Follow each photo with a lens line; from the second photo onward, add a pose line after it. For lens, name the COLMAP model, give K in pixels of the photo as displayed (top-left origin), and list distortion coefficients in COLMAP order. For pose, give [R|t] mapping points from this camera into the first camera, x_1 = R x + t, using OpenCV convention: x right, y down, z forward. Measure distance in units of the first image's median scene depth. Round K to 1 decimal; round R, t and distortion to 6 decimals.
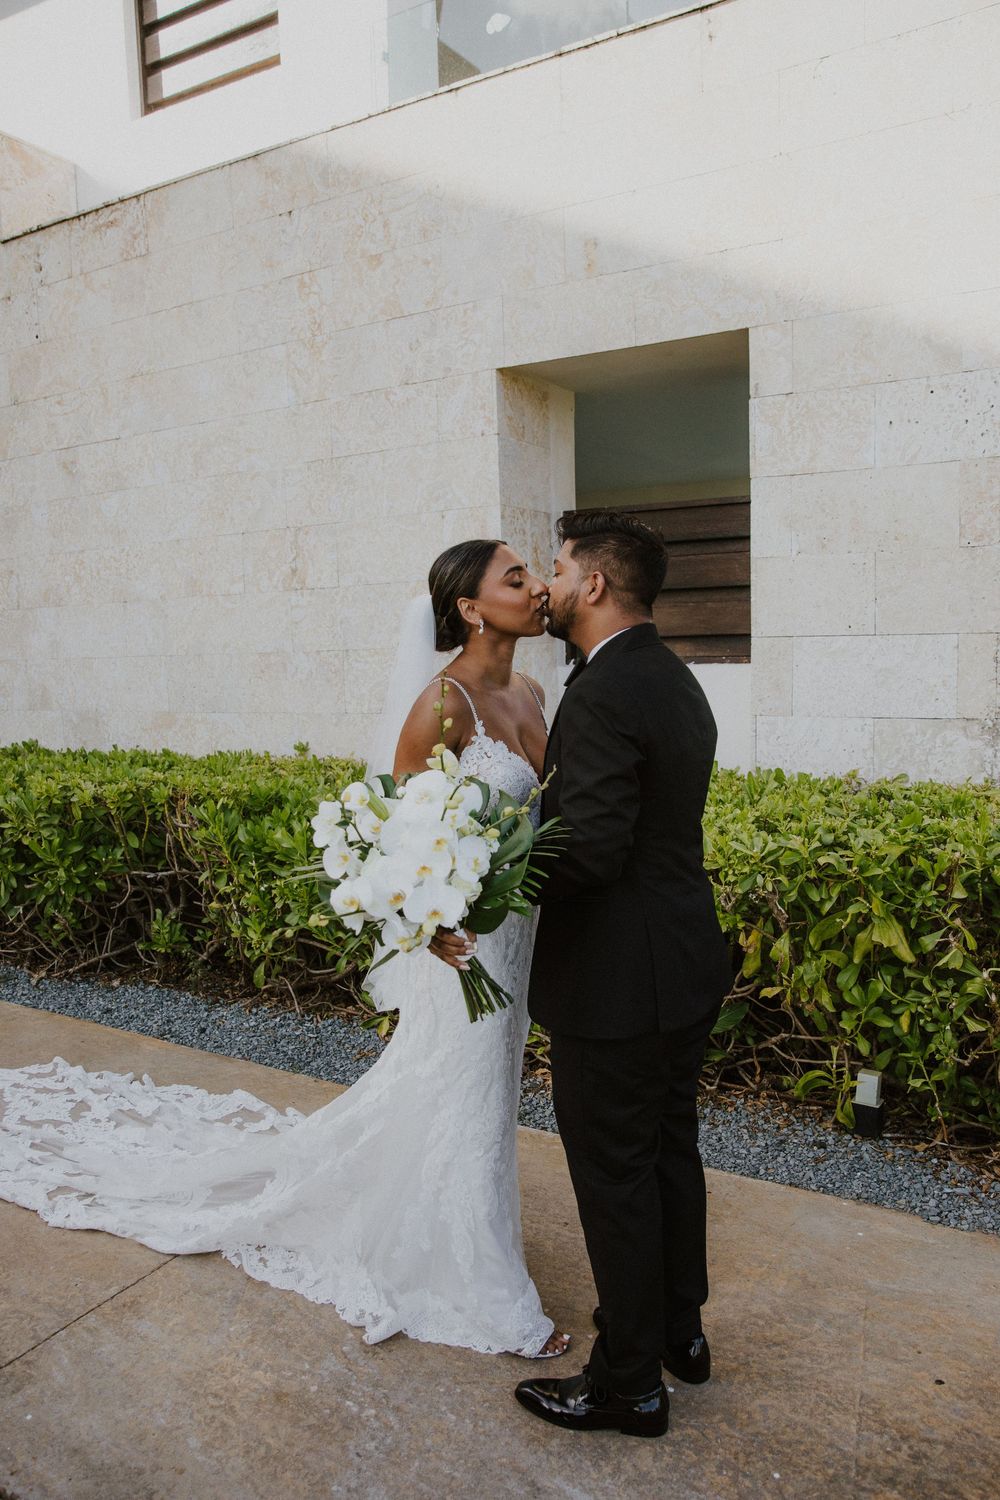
lens RADIAL K [[1168.5, 0, 462.4], [0, 1168.5, 787.6], [0, 0, 1]] dist [-0.062476, 0.029379]
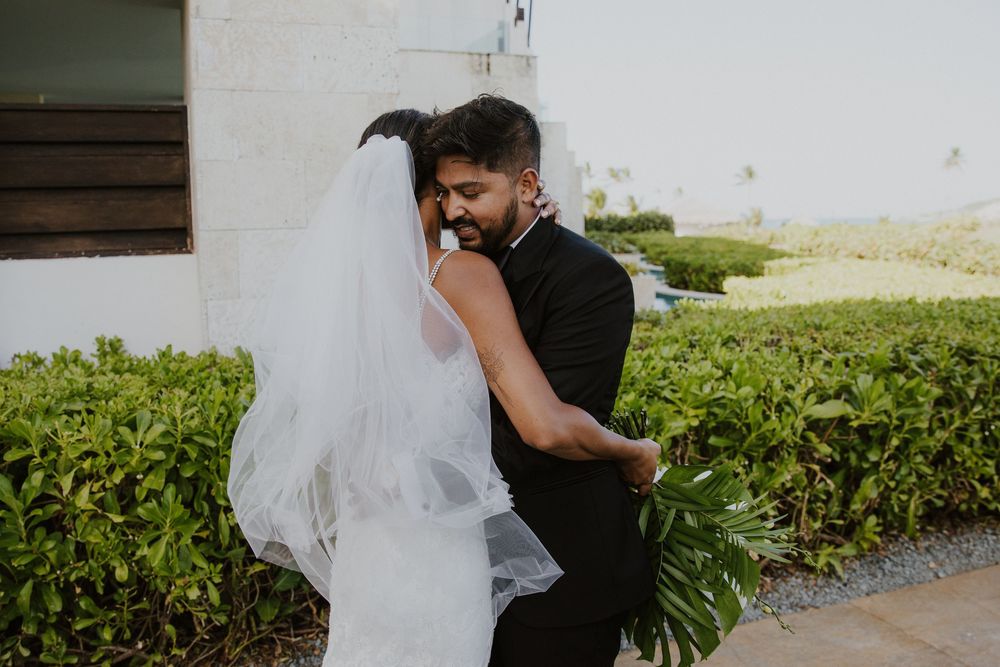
lens RADIAL K [[875.8, 0, 499.1], [0, 875.8, 304.0], [0, 0, 1]] dist [-0.079243, 0.010761]
pose [[0.610416, -0.059389, 0.789851, -0.234435], [0.103297, 0.994638, -0.005044, -0.024931], [-0.785317, 0.084669, 0.613277, 0.268352]]
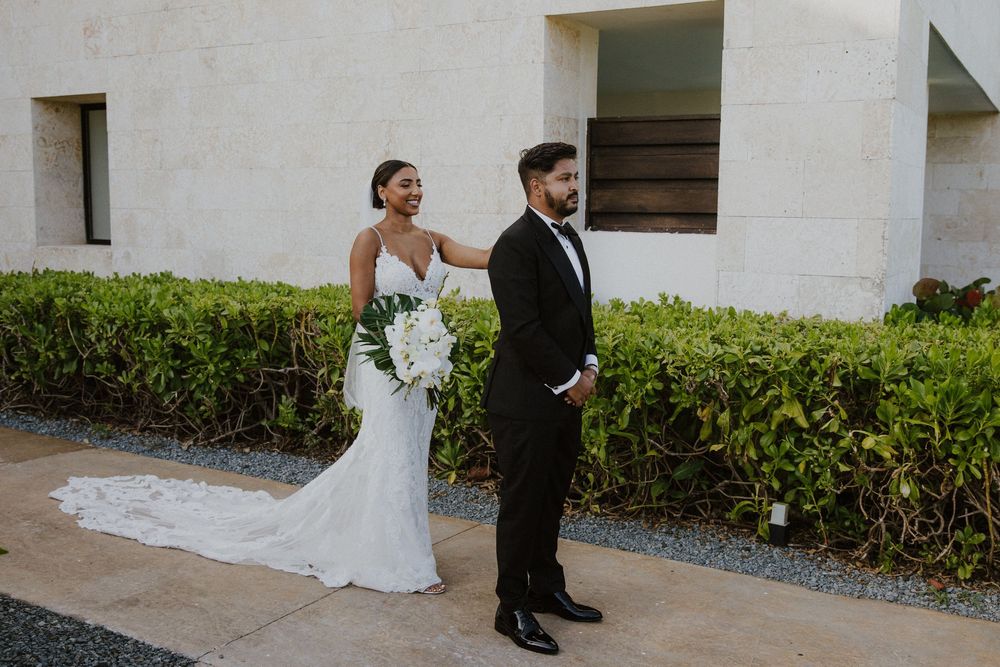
lens RADIAL K [[1060.3, 0, 502.9], [0, 1060.3, 326.6], [0, 0, 1]] dist [0.011968, 0.000000]
pose [[0.998891, 0.038381, 0.027254, -0.045439], [-0.038027, 0.999187, -0.013409, 0.034272], [-0.027746, 0.012358, 0.999539, -0.293506]]
